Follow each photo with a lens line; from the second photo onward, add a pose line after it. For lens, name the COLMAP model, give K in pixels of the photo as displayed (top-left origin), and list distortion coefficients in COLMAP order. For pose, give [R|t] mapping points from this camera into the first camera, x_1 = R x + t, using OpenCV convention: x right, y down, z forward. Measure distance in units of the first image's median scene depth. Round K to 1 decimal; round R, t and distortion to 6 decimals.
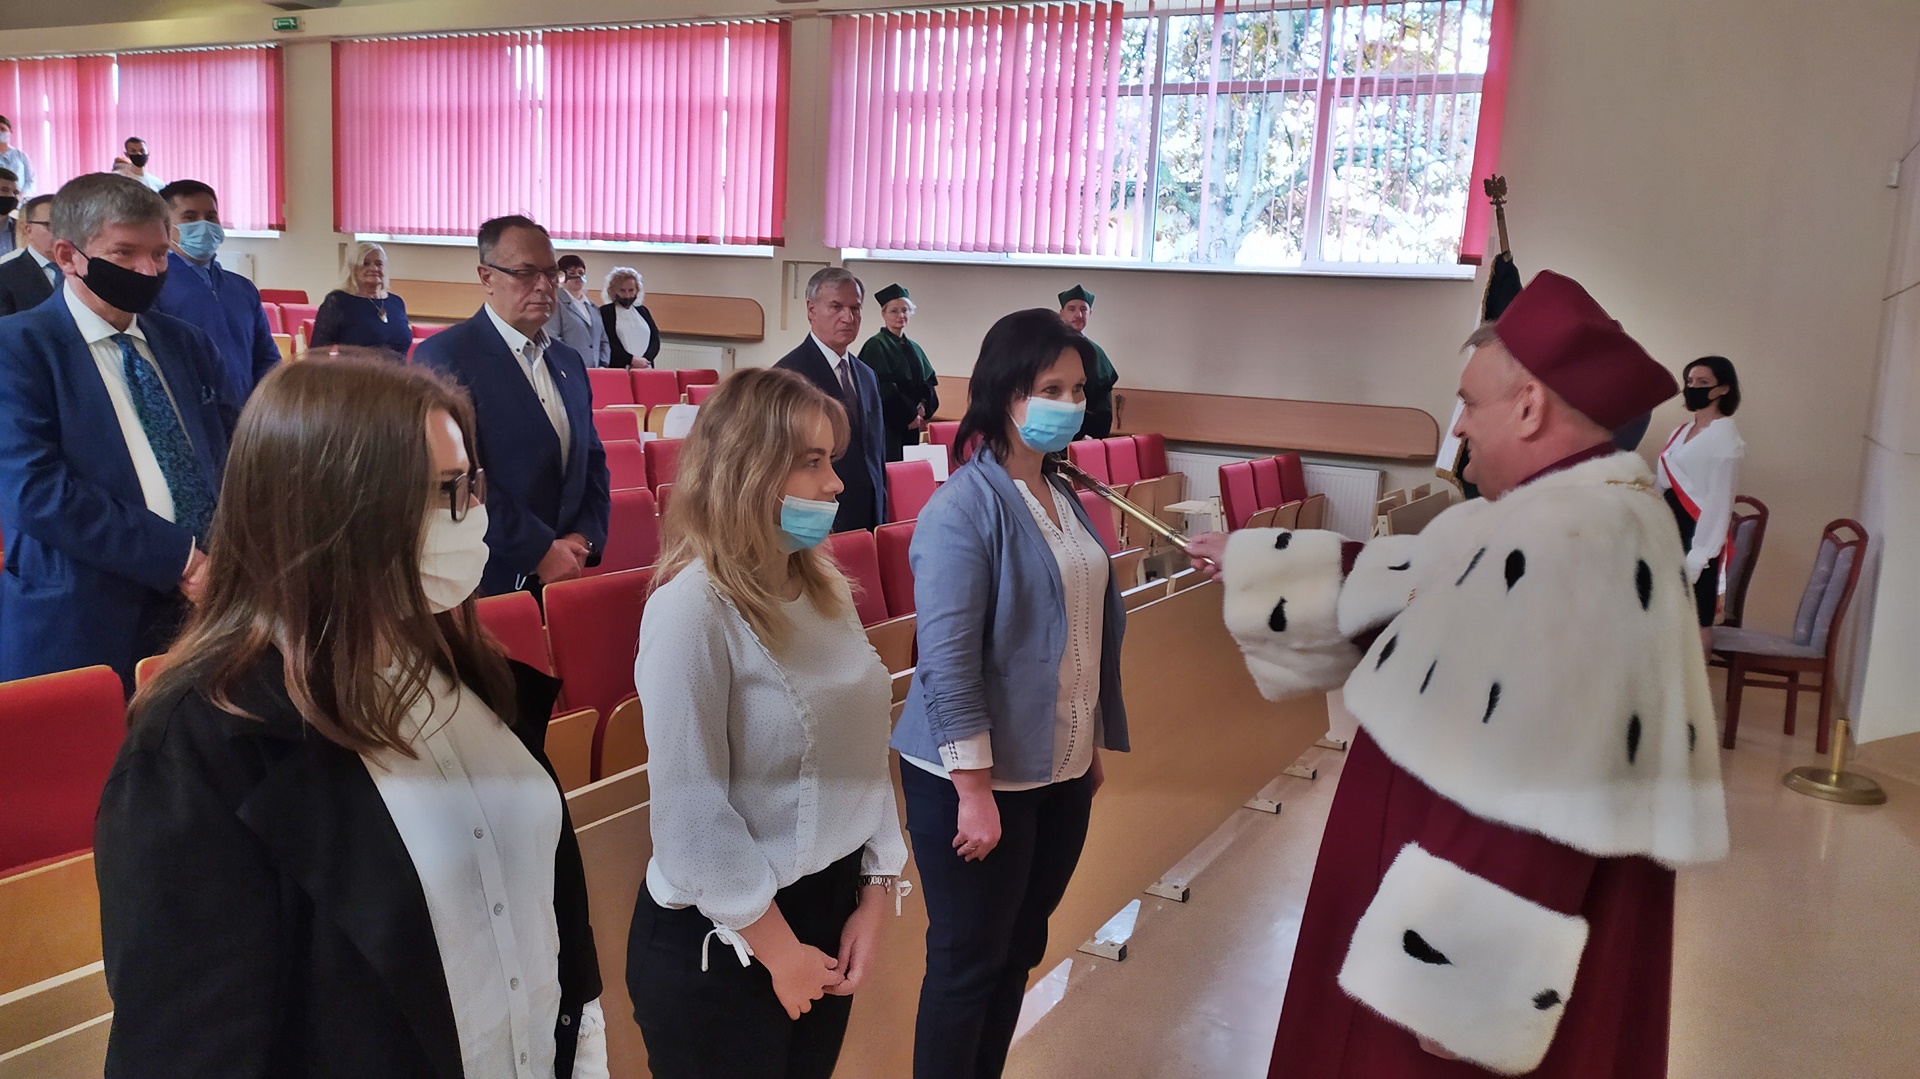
lens RADIAL K [[1505.2, 0, 960.0], [0, 1505.2, 539.5], [0, 0, 1]] dist [0.081662, -0.093507]
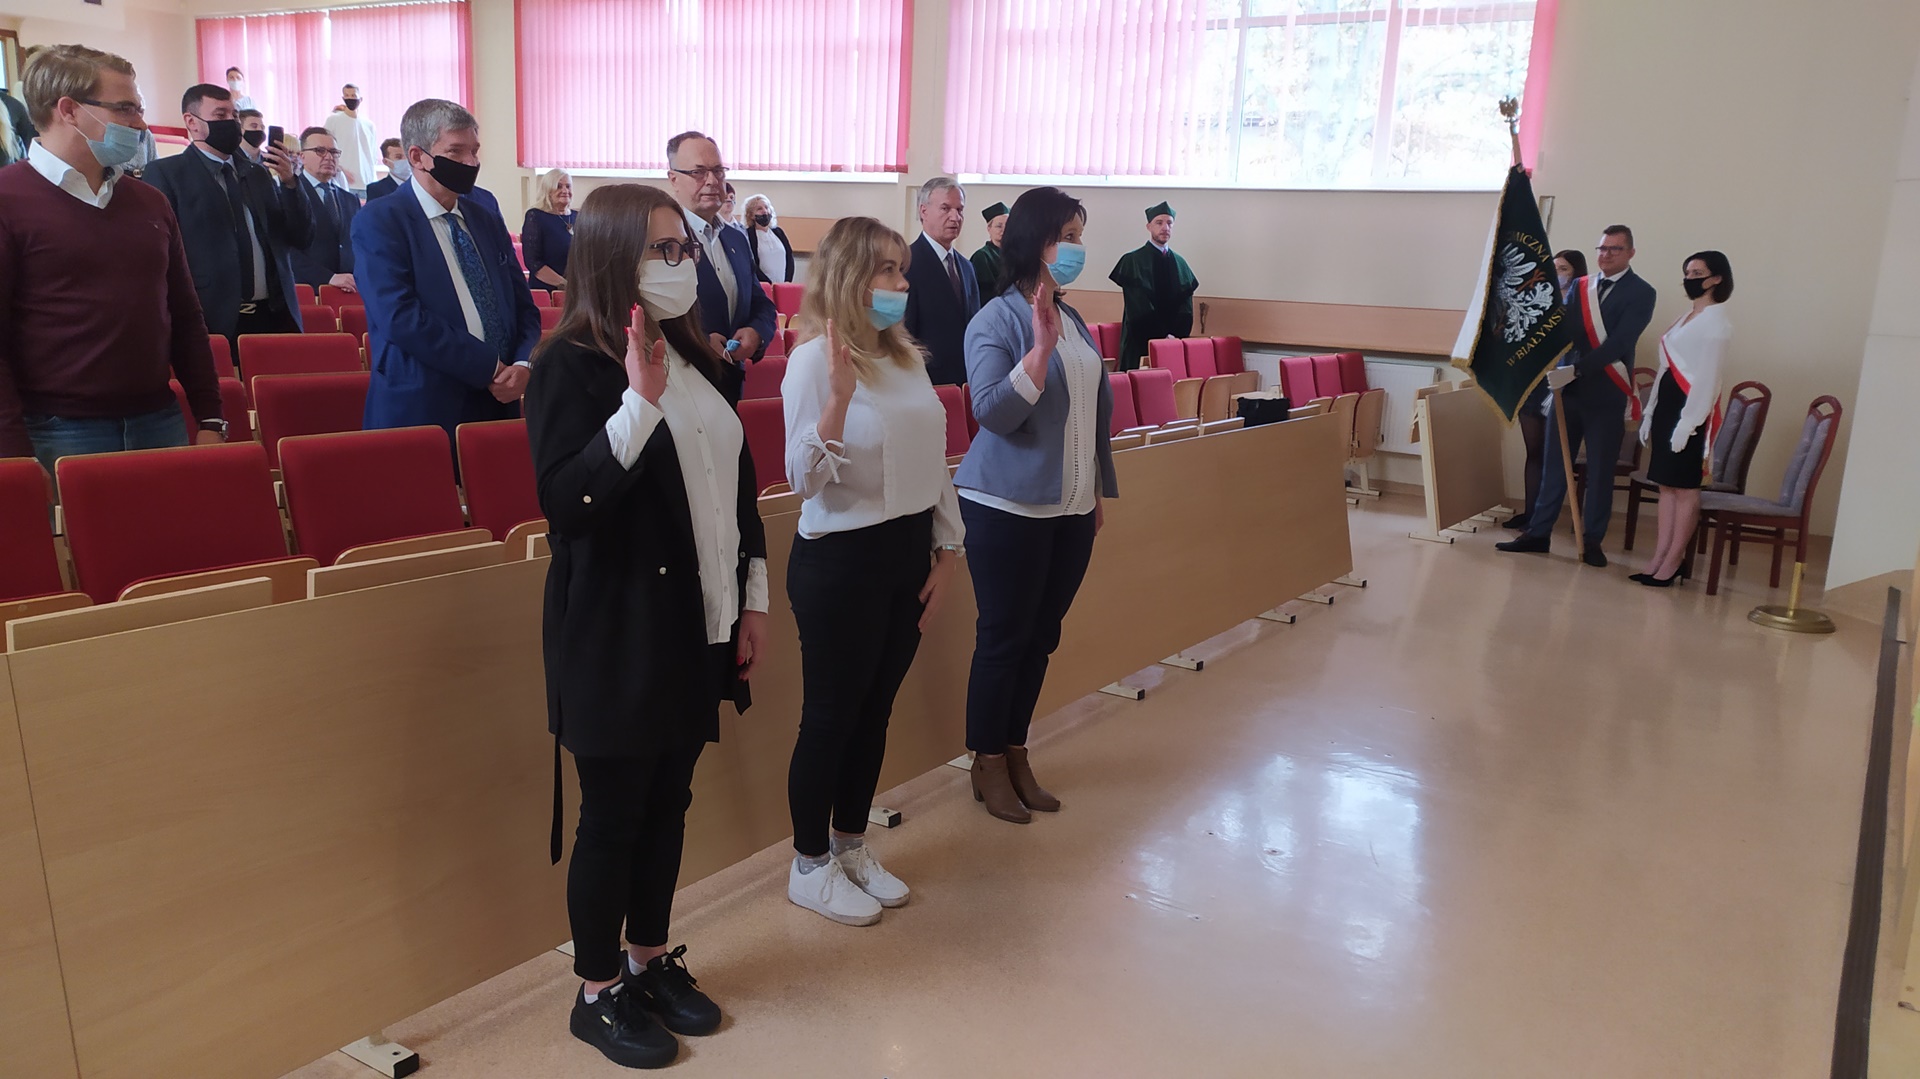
lens RADIAL K [[1420.5, 0, 960.0], [0, 1420.5, 539.5], [0, 0, 1]] dist [0.096449, -0.119116]
pose [[0.996430, 0.009774, -0.083855, 0.020331], [-0.005241, 0.998521, 0.054114, 0.028682], [0.084259, -0.053482, 0.995008, -0.097145]]
